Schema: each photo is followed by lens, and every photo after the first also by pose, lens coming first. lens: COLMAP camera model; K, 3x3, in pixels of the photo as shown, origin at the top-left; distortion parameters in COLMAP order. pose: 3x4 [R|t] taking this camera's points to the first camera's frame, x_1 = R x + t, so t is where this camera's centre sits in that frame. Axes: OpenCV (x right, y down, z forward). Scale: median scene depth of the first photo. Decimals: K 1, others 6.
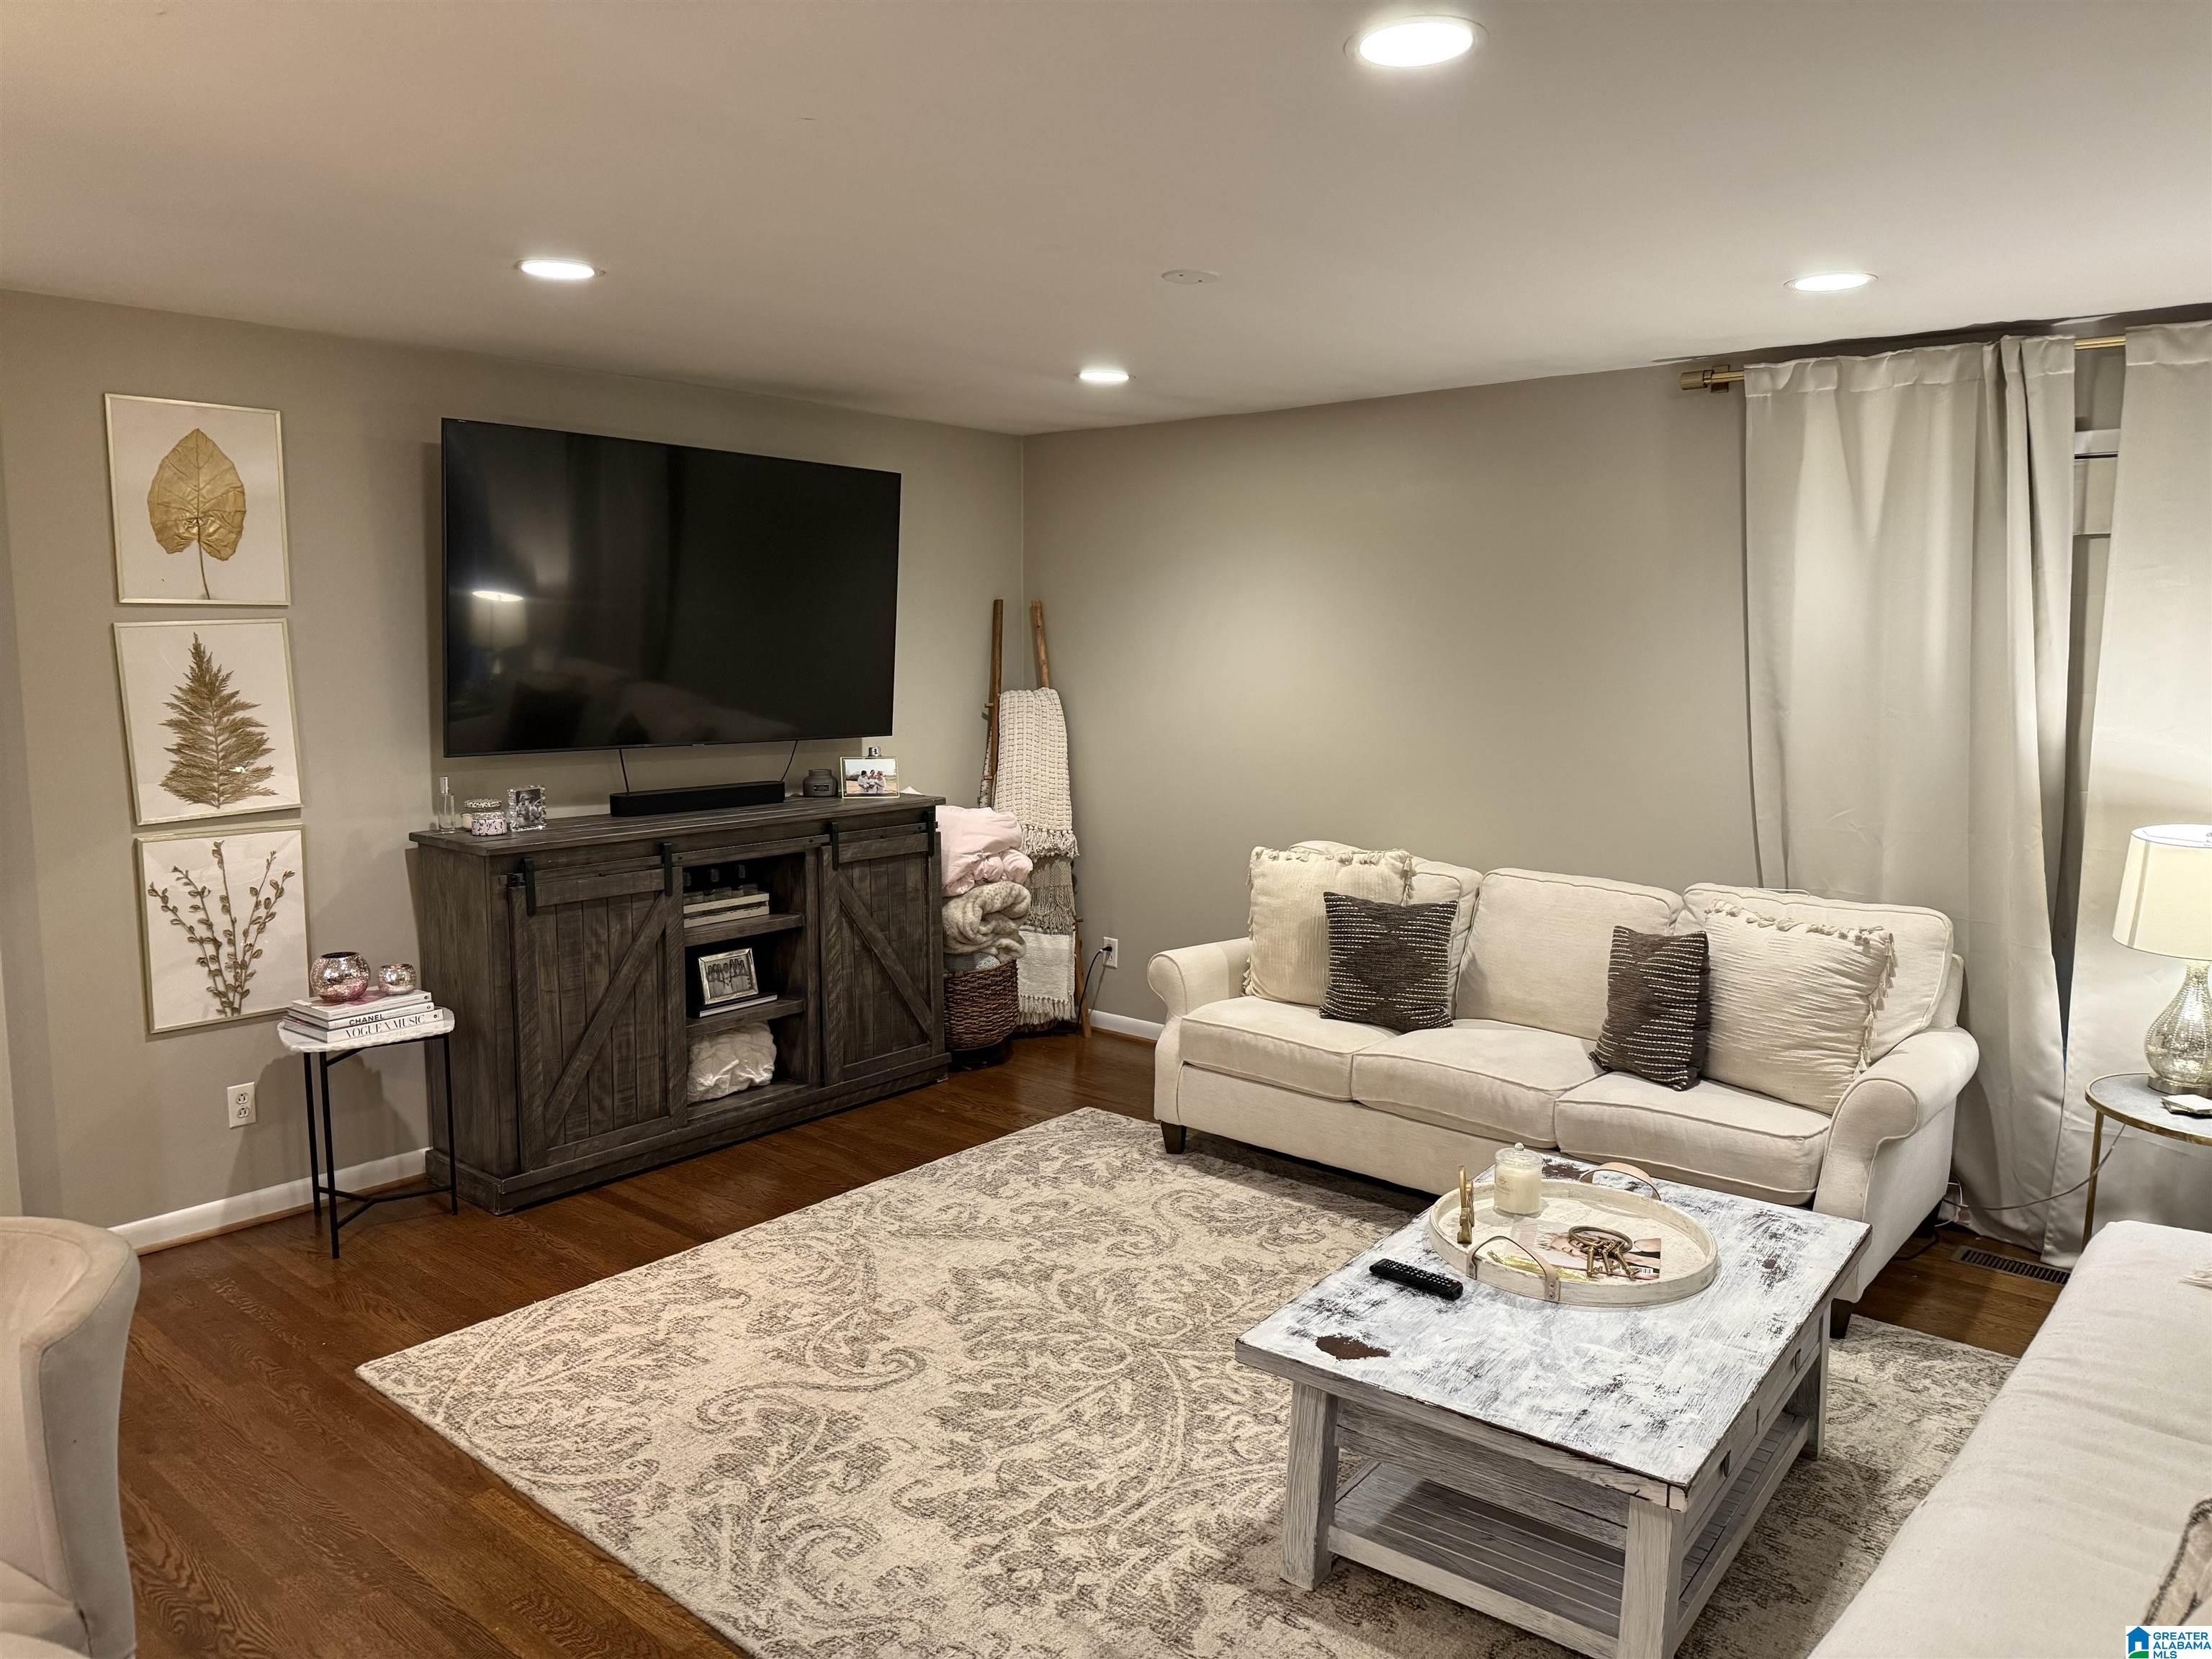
lens RADIAL K [[1526.9, 0, 1179.4], [0, 1526.9, 801.4], [0, 0, 1]] dist [0.049586, -0.039003]
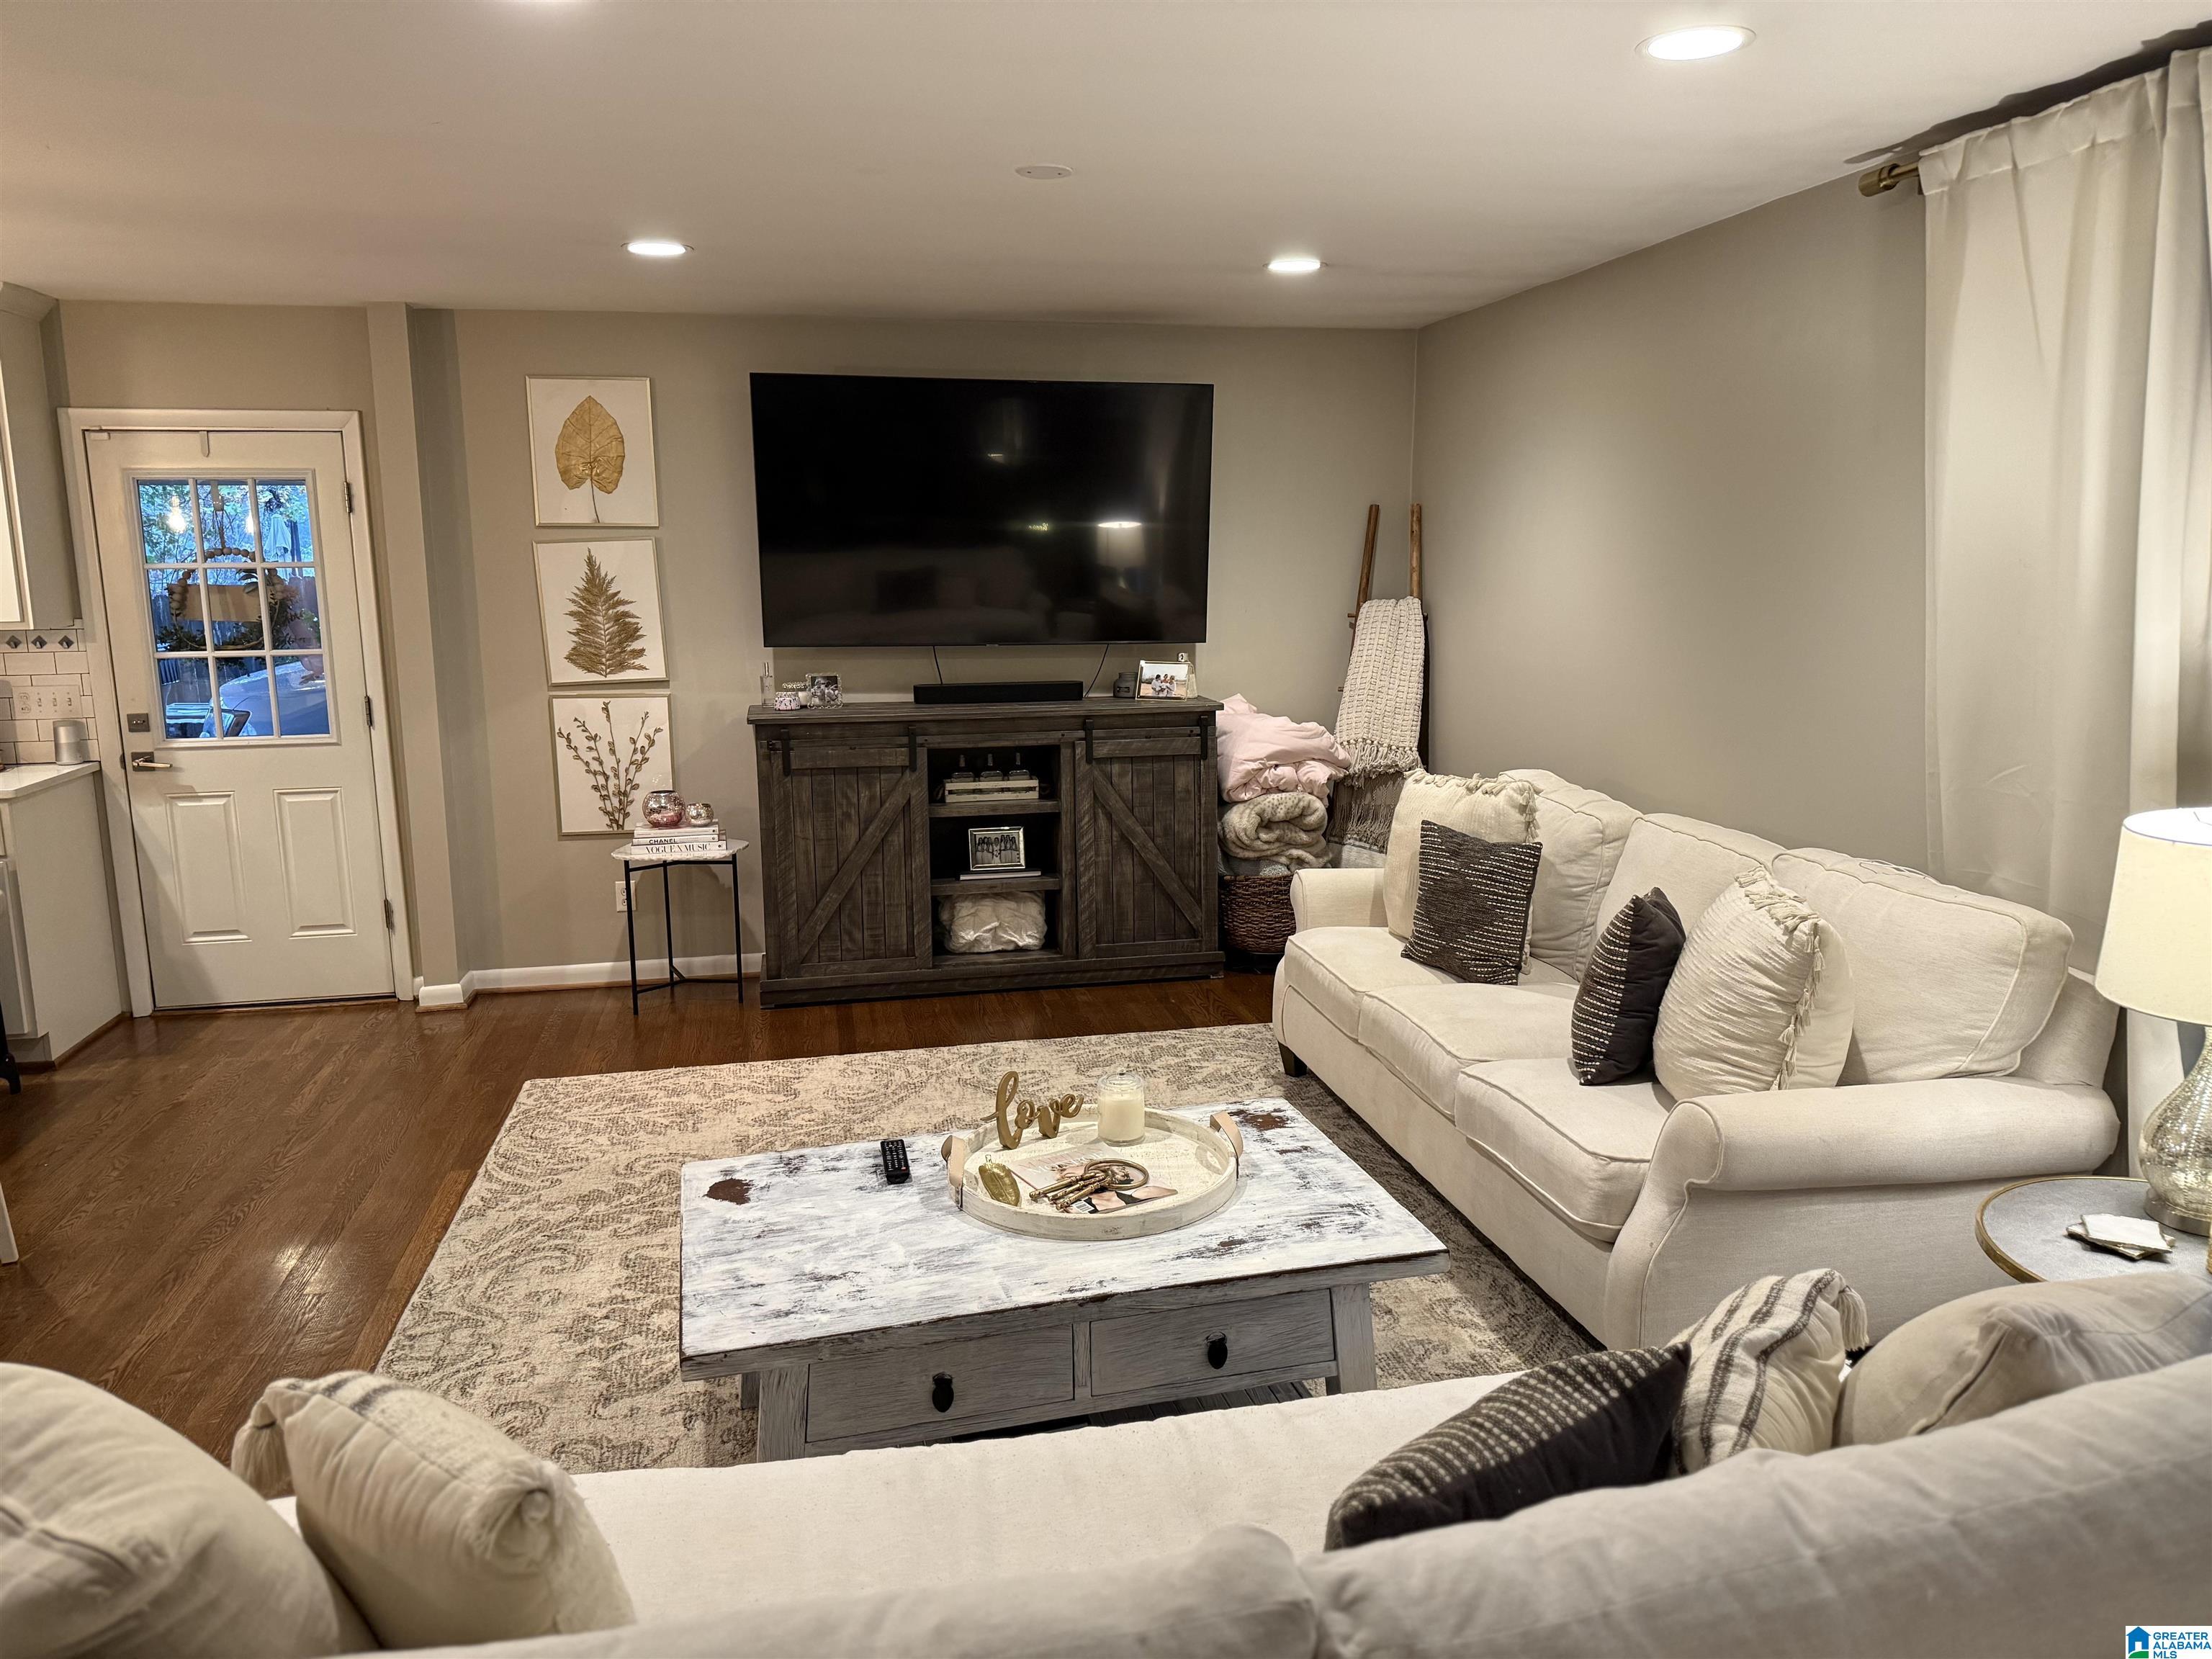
lens RADIAL K [[1526.9, 0, 1094.1], [0, 1526.9, 809.8], [0, 0, 1]] dist [0.049586, -0.039003]
pose [[0.796453, 0.089562, -0.598030, 0.517734], [-0.056755, 0.995677, 0.073528, -0.002886], [0.602030, -0.024621, 0.798093, 0.165448]]
